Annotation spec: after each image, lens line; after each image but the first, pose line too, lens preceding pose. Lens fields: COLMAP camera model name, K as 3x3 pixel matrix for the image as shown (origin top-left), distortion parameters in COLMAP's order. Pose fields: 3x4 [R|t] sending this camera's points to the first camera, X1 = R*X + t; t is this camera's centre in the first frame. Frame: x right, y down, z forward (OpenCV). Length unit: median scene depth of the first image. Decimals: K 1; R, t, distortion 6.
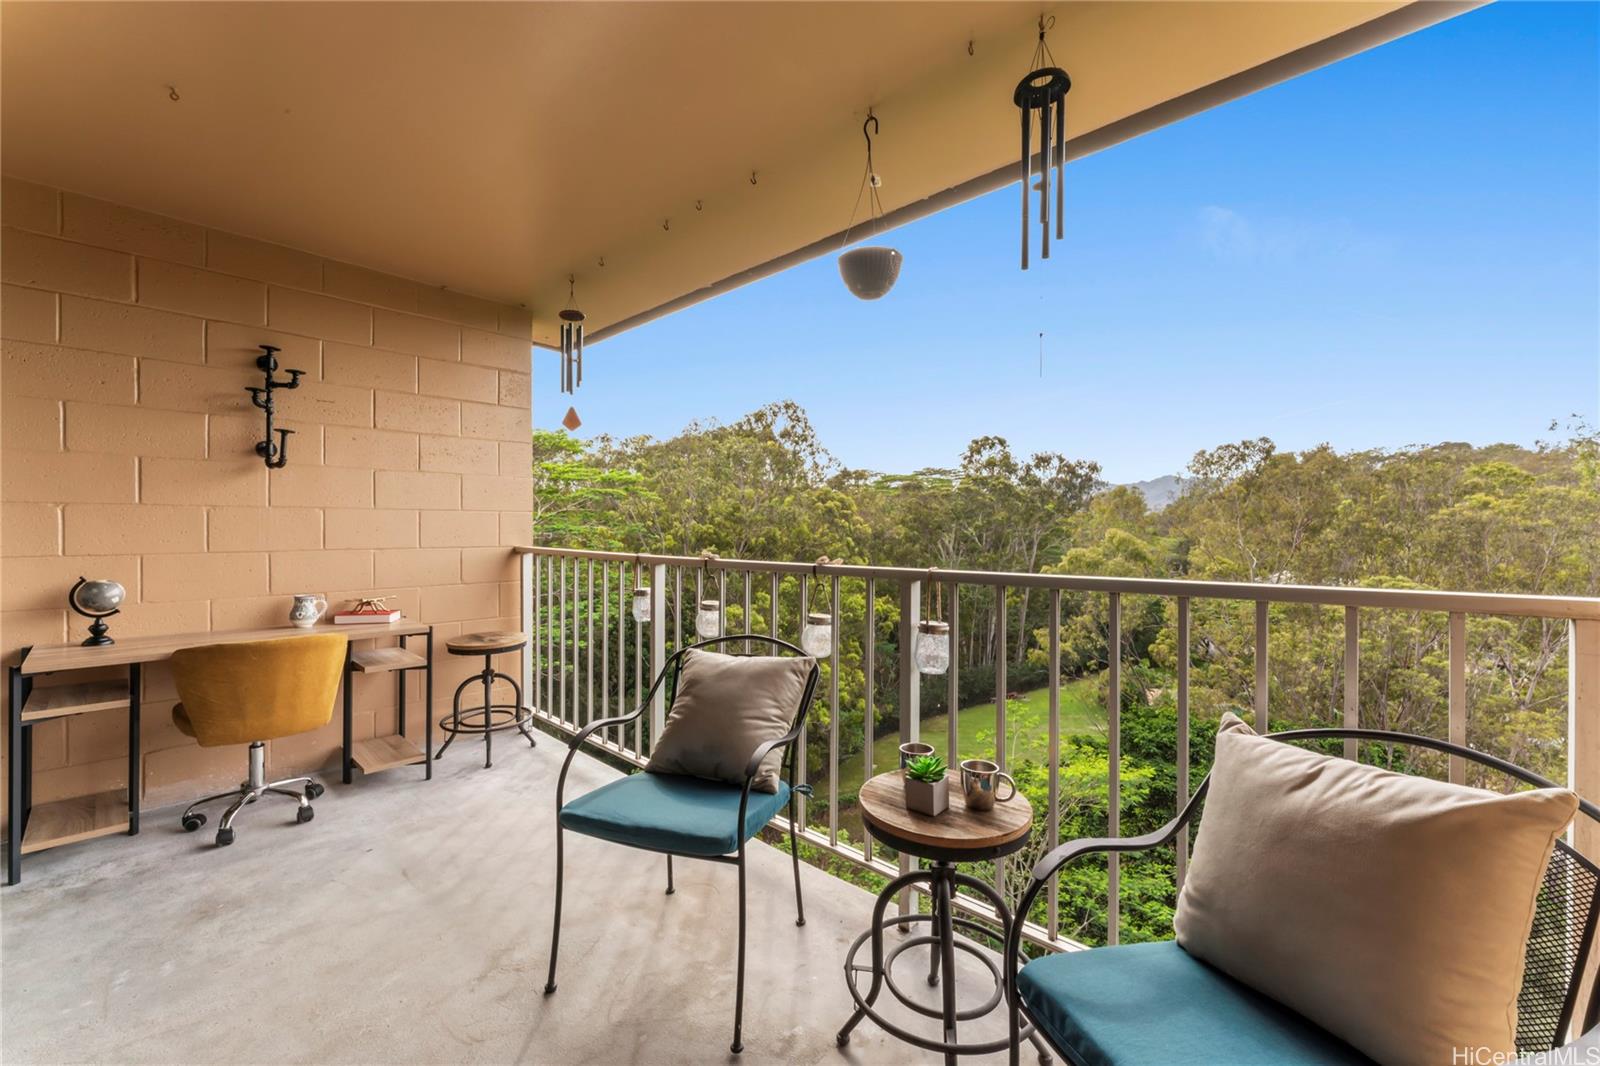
lens RADIAL K [[641.4, 0, 800.0], [0, 641.4, 533.0], [0, 0, 1]] dist [-0.000214, 0.000002]
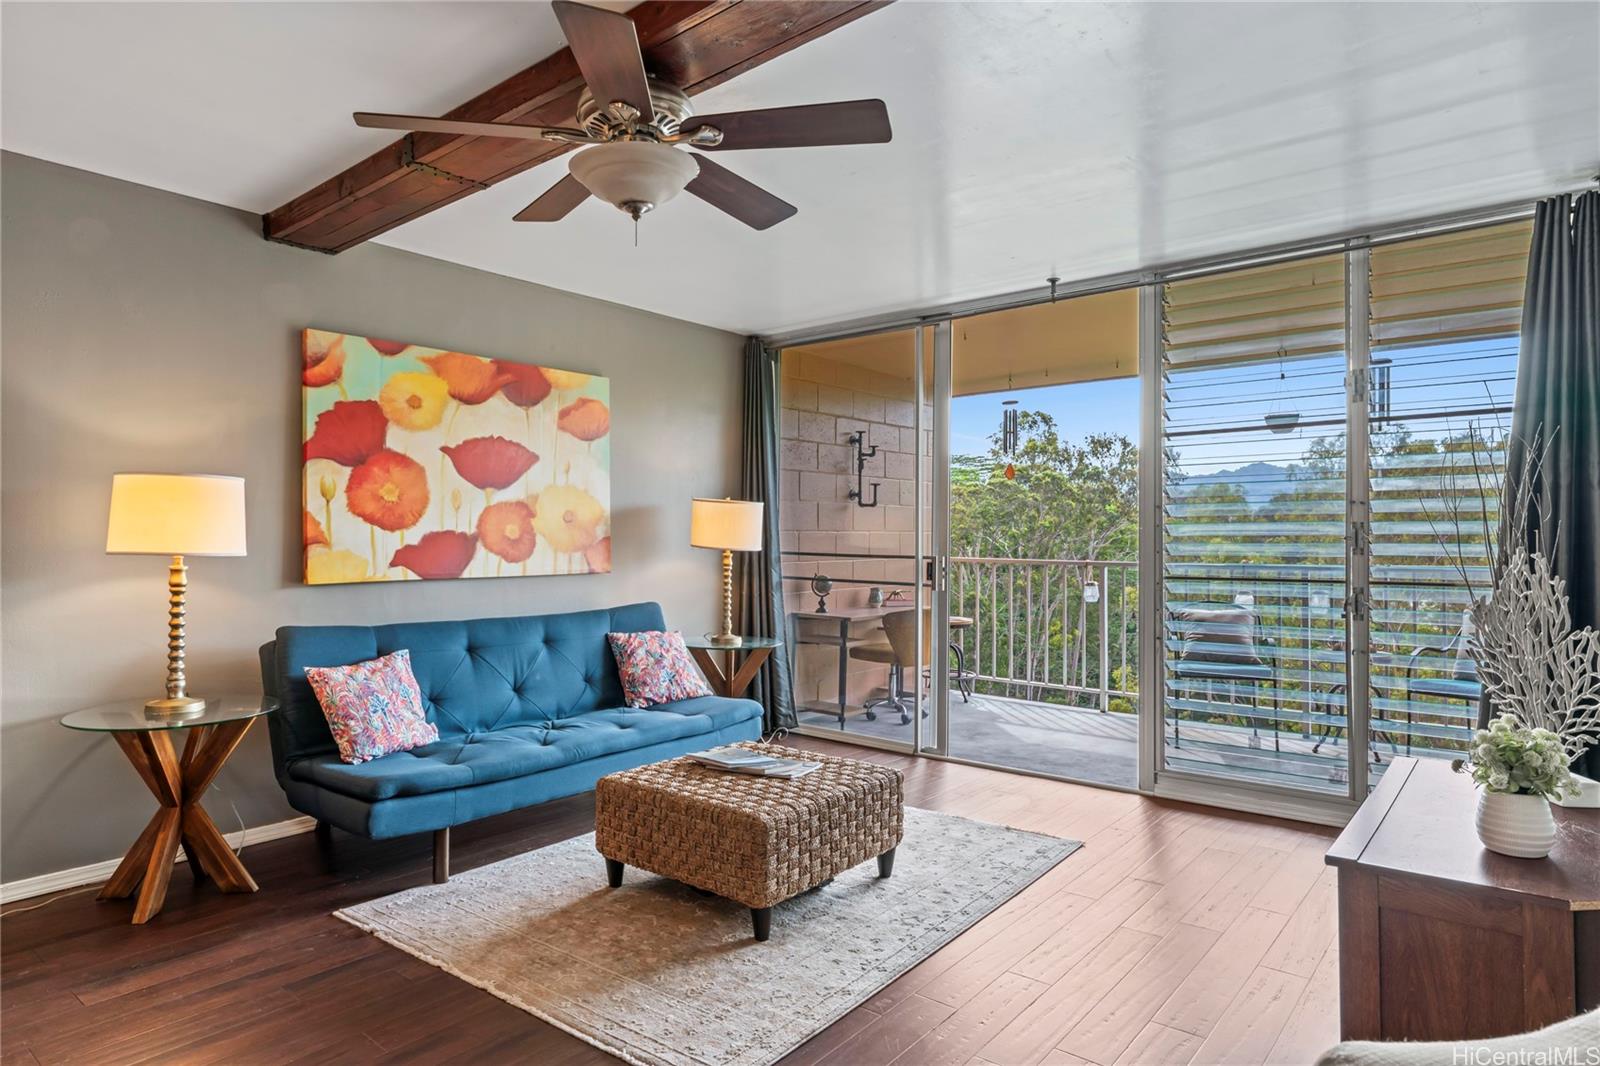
lens RADIAL K [[931.6, 0, 800.0], [0, 931.6, 533.0], [0, 0, 1]] dist [0.000891, 0.000088]
pose [[0.997936, -0.001072, 0.064200, -0.867343], [0.001876, 0.999921, -0.012460, -0.006488], [-0.064181, 0.012554, 0.997859, -0.993963]]
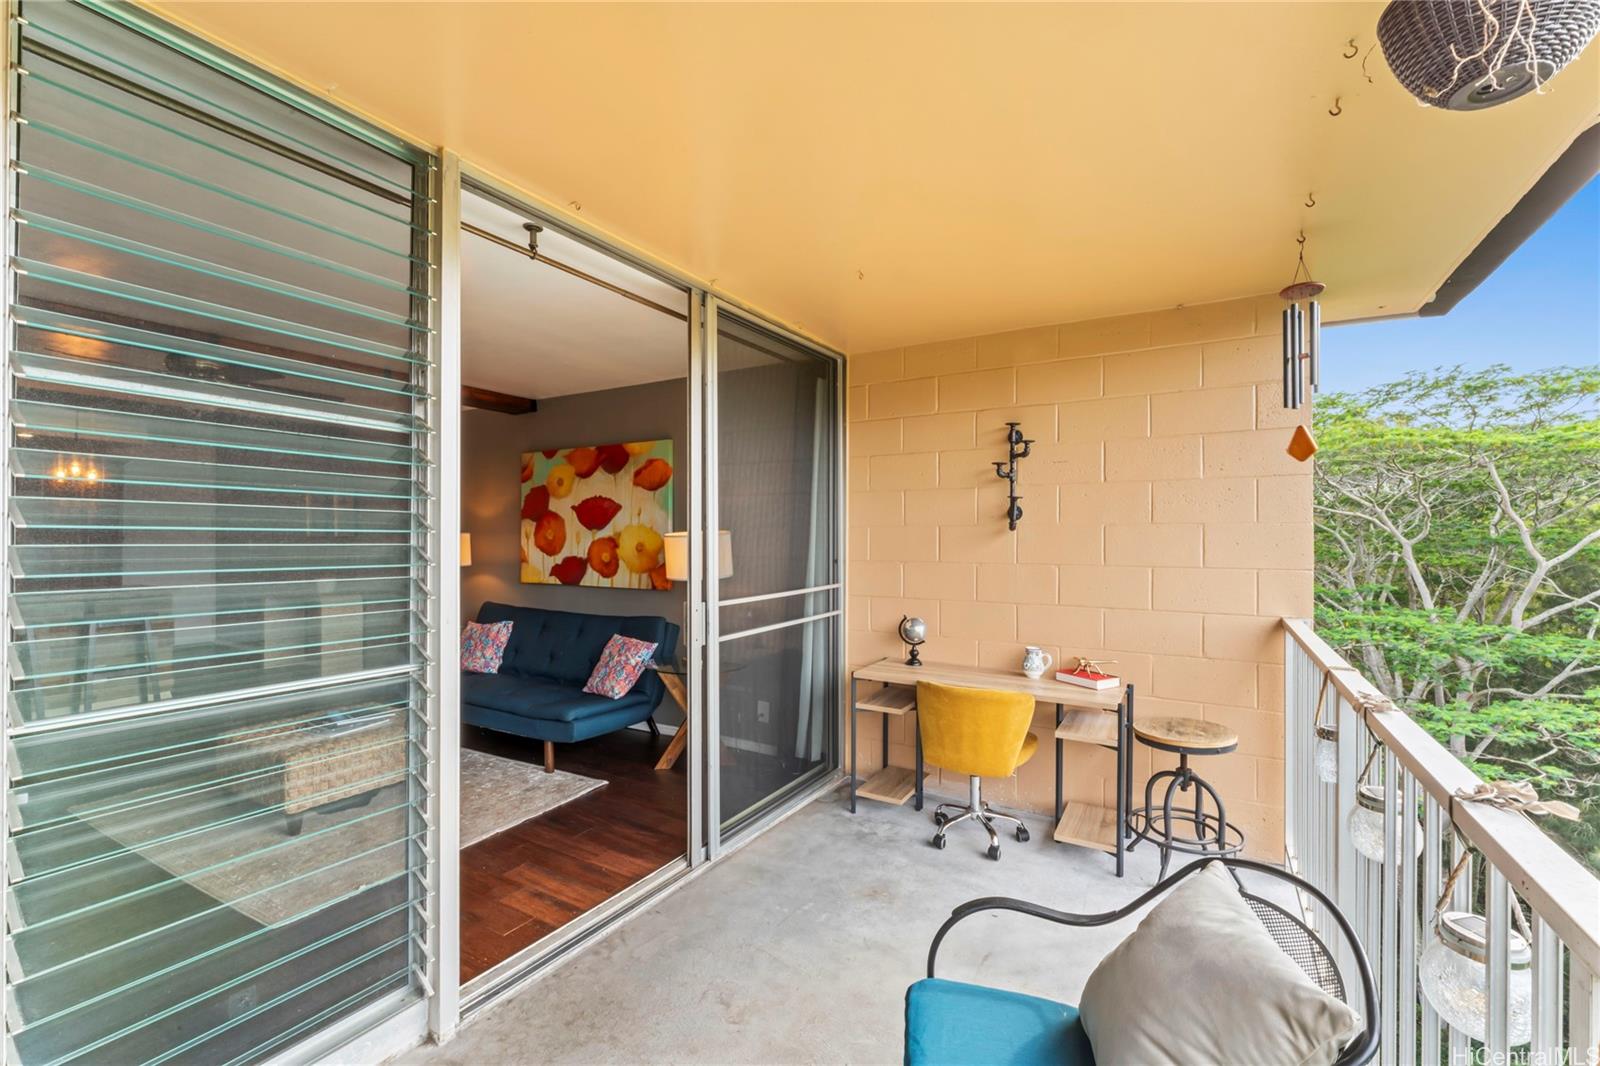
lens RADIAL K [[690.3, 0, 800.0], [0, 690.3, 533.0], [0, 0, 1]] dist [0.000567, 0.000021]
pose [[0.206311, -0.004339, -0.978477, 0.217355], [-0.009689, 0.999932, -0.006477, -0.065532], [0.978439, 0.010817, 0.206255, 0.296985]]
